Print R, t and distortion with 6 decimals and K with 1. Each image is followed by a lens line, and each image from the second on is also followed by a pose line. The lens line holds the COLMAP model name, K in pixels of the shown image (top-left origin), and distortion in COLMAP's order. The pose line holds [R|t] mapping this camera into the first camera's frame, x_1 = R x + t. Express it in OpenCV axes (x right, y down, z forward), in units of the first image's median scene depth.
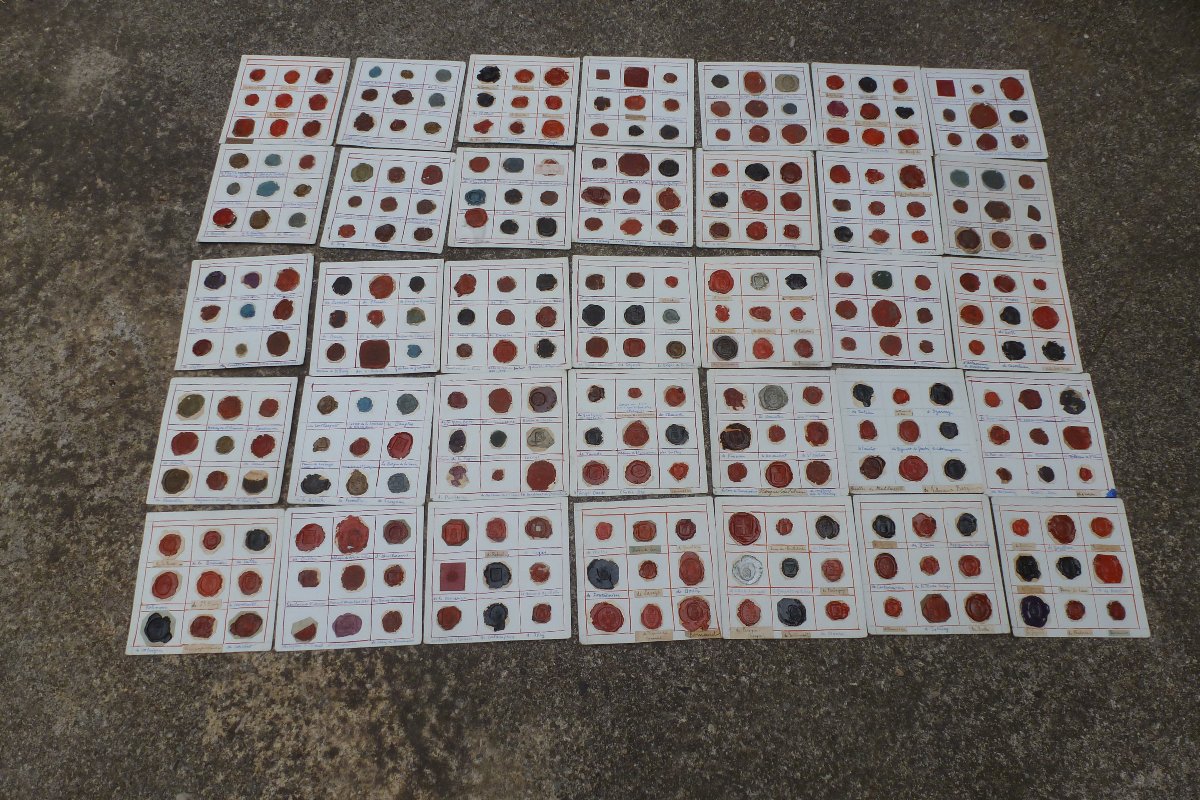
lens RADIAL K [[853.2, 0, 605.7], [0, 853.2, 400.9], [0, 0, 1]] dist [-0.059578, 0.012387]
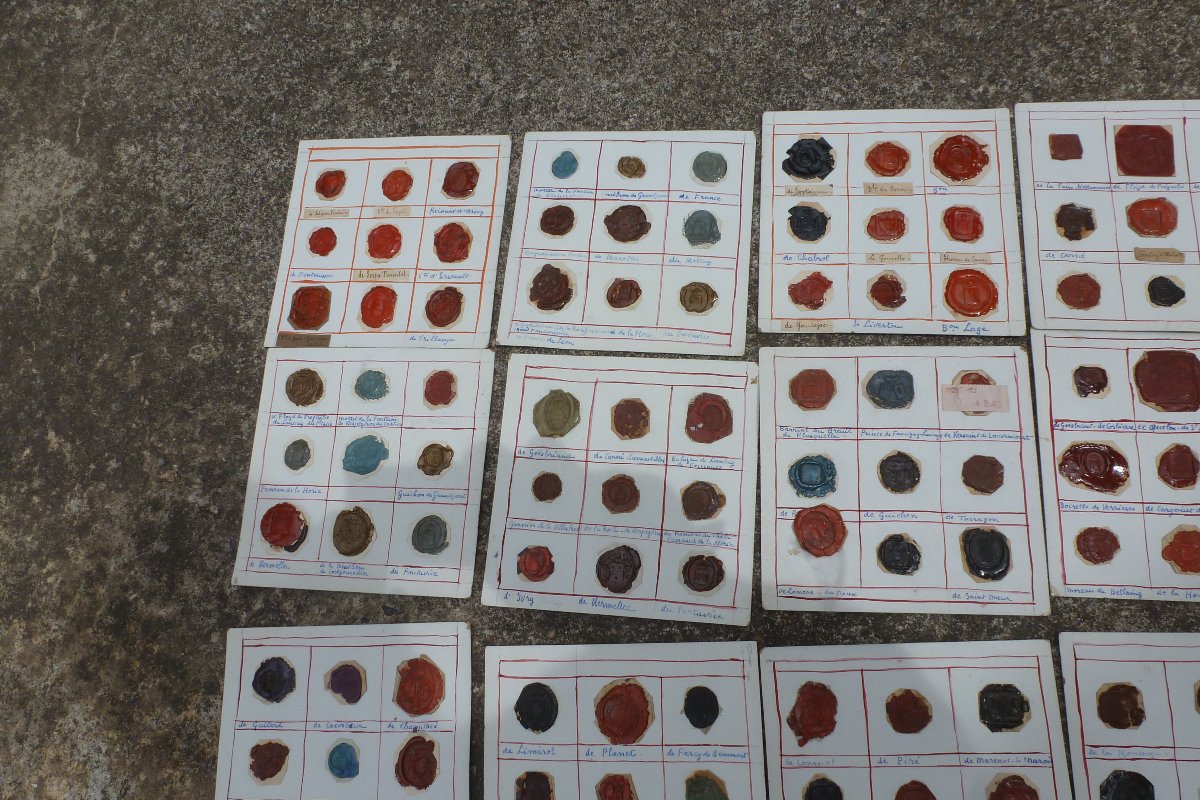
lens RADIAL K [[853.2, 0, 601.0], [0, 853.2, 395.8], [0, 0, 1]] dist [-0.059578, 0.012387]
pose [[0.988027, -0.017641, -0.153270, -0.178086], [0.034822, 0.993305, 0.110150, -0.306863], [0.150301, -0.114168, 0.982026, 0.504708]]
